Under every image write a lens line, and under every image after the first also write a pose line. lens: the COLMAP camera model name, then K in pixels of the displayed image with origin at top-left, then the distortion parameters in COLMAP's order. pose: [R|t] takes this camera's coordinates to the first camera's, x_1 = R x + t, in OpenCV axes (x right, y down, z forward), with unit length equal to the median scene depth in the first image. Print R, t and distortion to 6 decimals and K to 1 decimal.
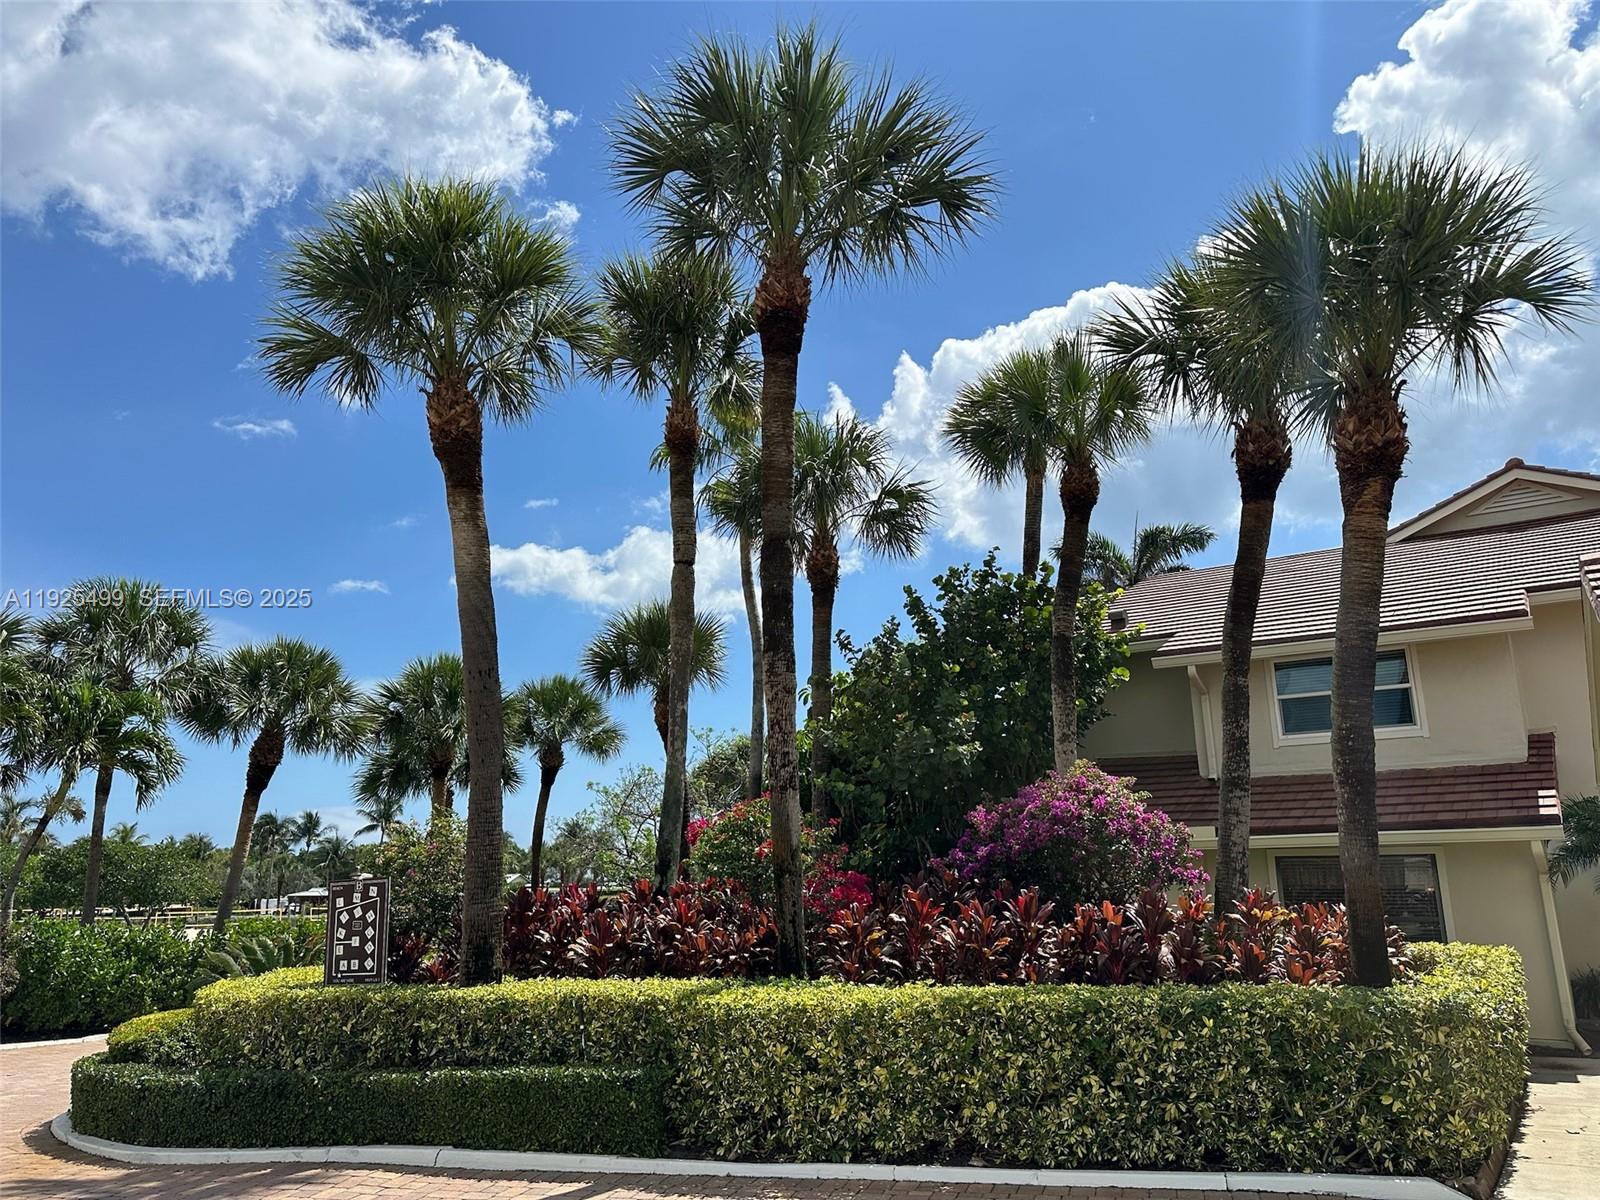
lens RADIAL K [[1128.0, 0, 798.5], [0, 1128.0, 603.5], [0, 0, 1]] dist [0.157225, -0.287642]
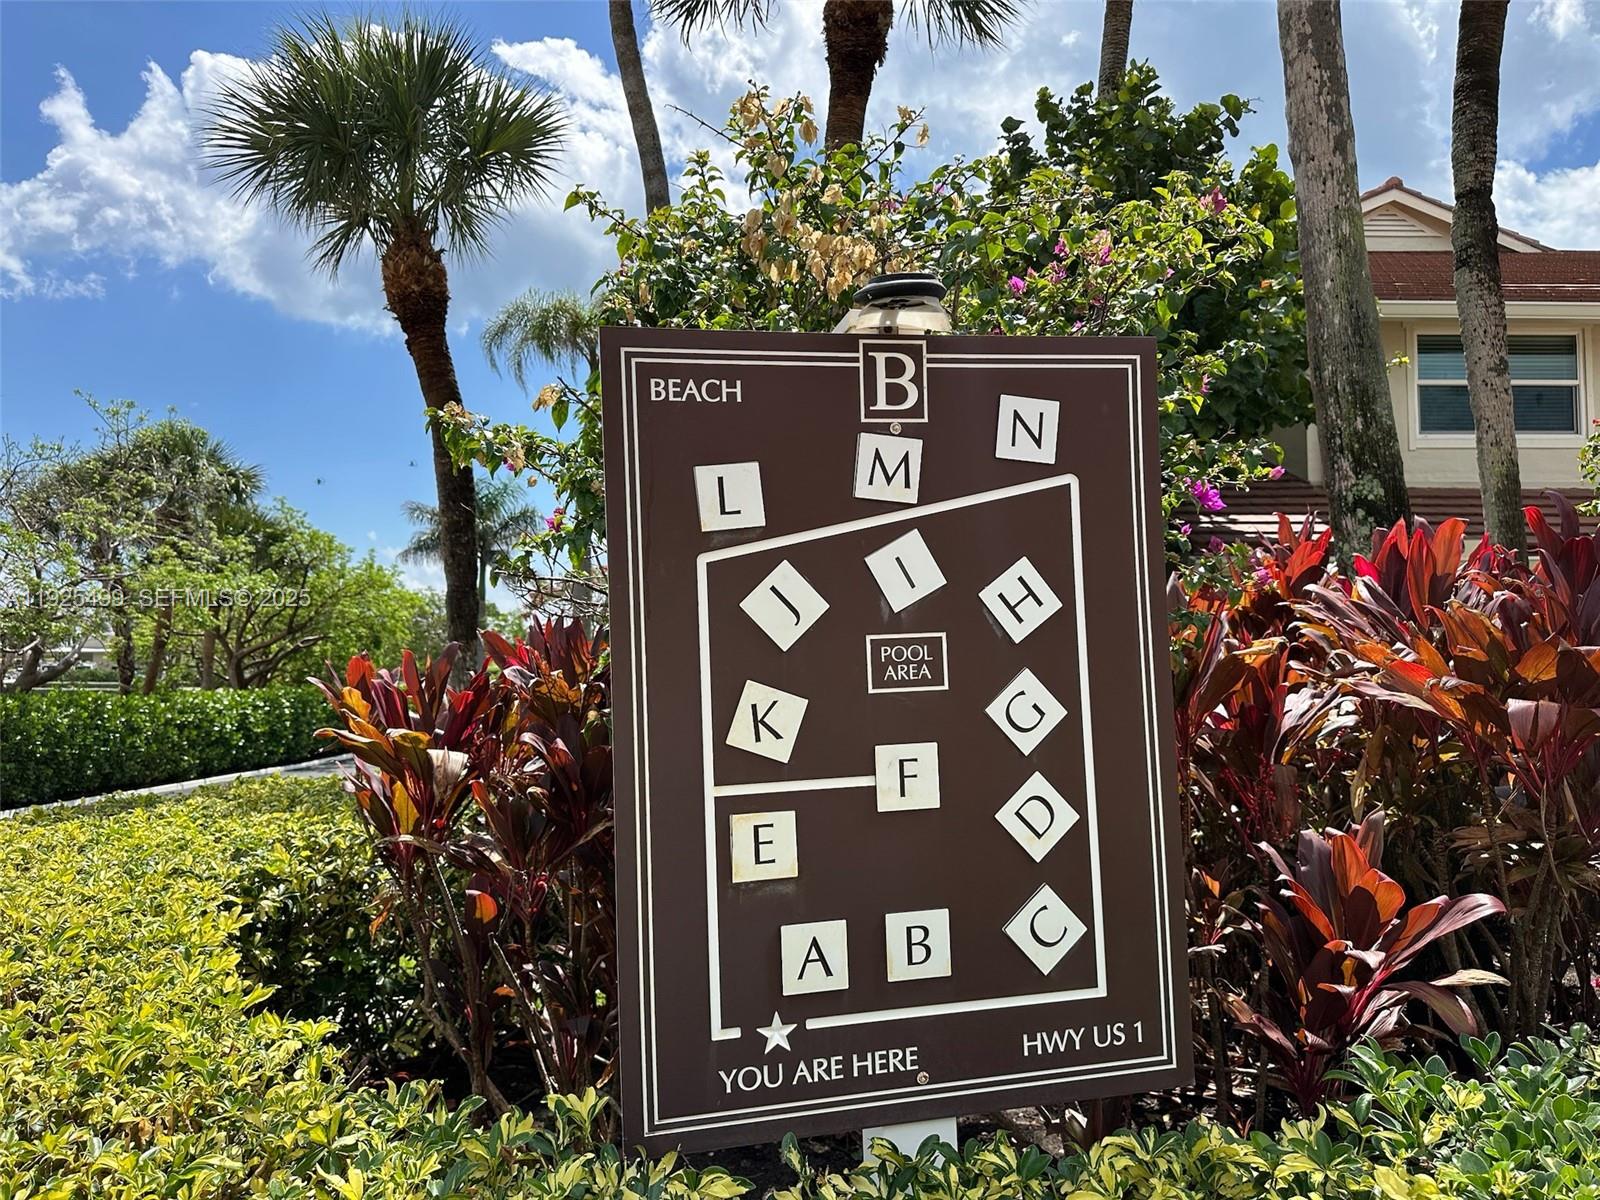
lens RADIAL K [[1128.0, 0, 798.5], [0, 1128.0, 603.5], [0, 0, 1]] dist [0.157225, -0.287642]
pose [[0.819168, 0.034174, 0.572534, -0.470770], [-0.139927, 0.979968, 0.141712, 0.255369], [-0.556223, -0.196199, 0.807541, 0.900201]]
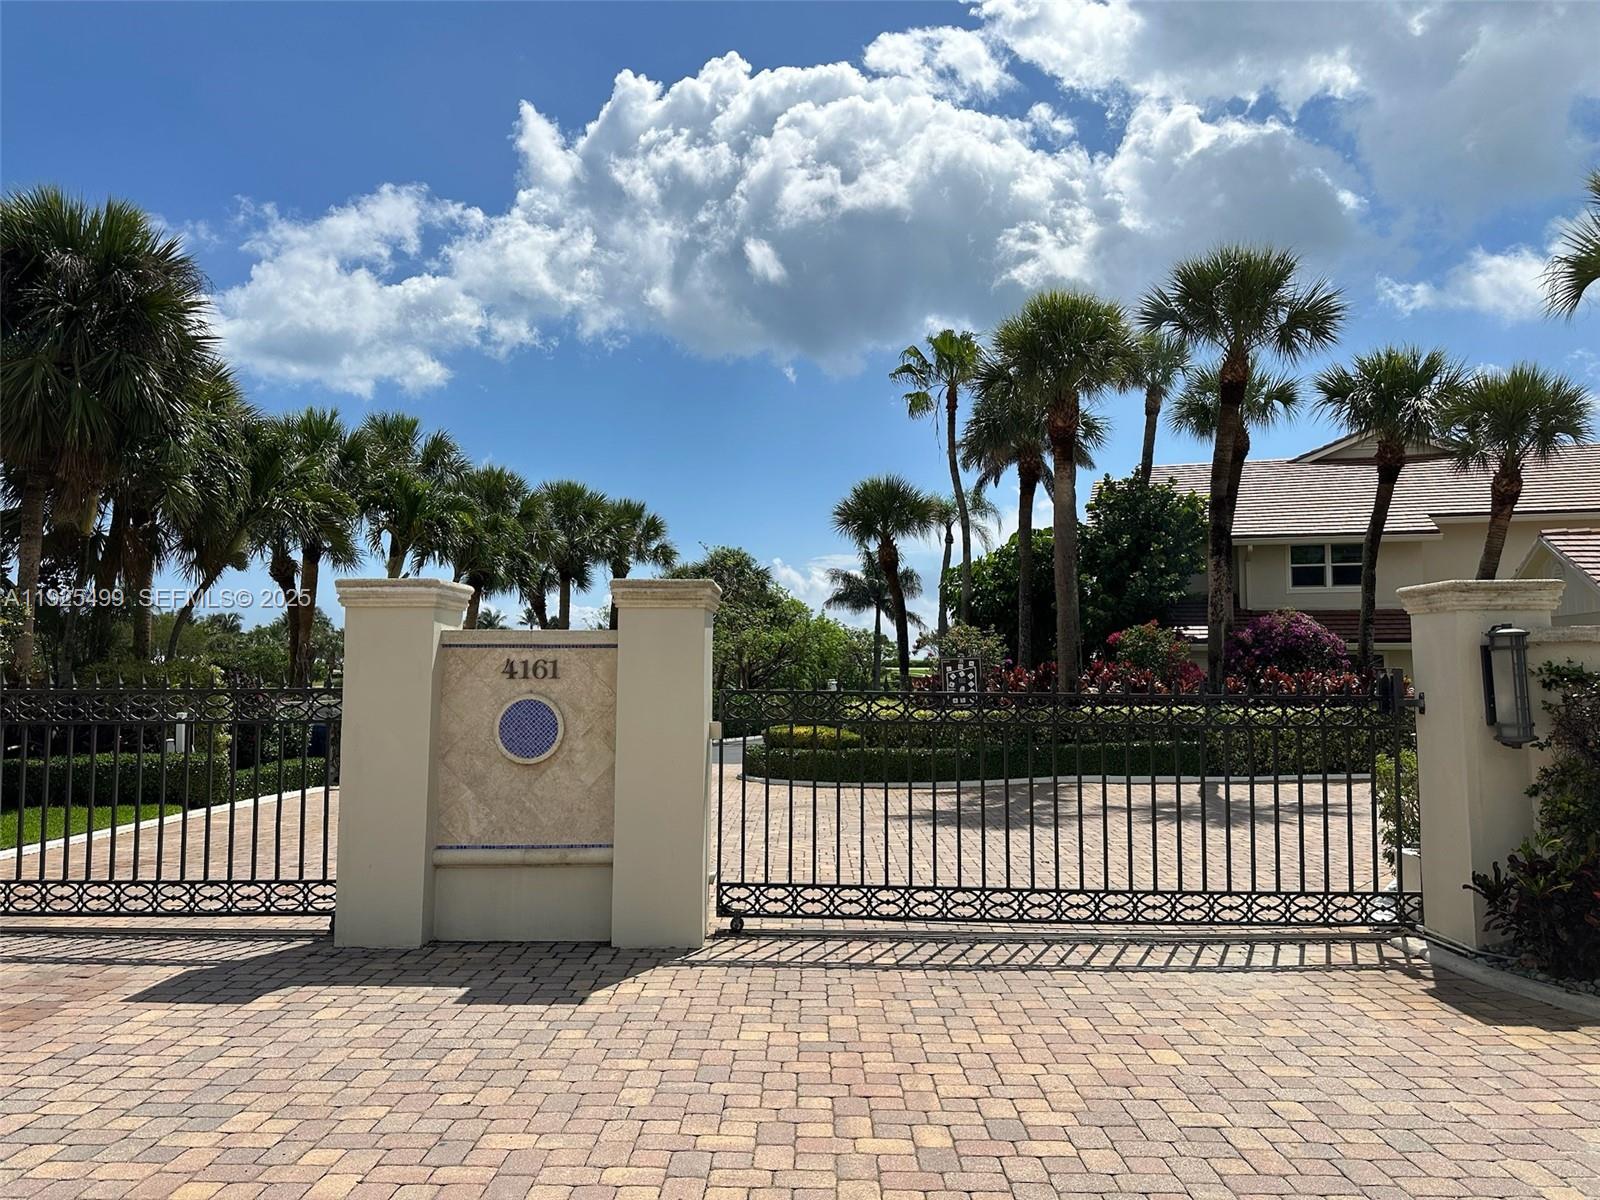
lens RADIAL K [[1128.0, 0, 798.5], [0, 1128.0, 603.5], [0, 0, 1]] dist [0.157225, -0.287642]
pose [[0.956181, 0.030142, 0.291220, -1.192250], [-0.082579, 0.982066, 0.169491, -0.141297], [-0.280888, -0.186113, 0.941522, -0.665417]]
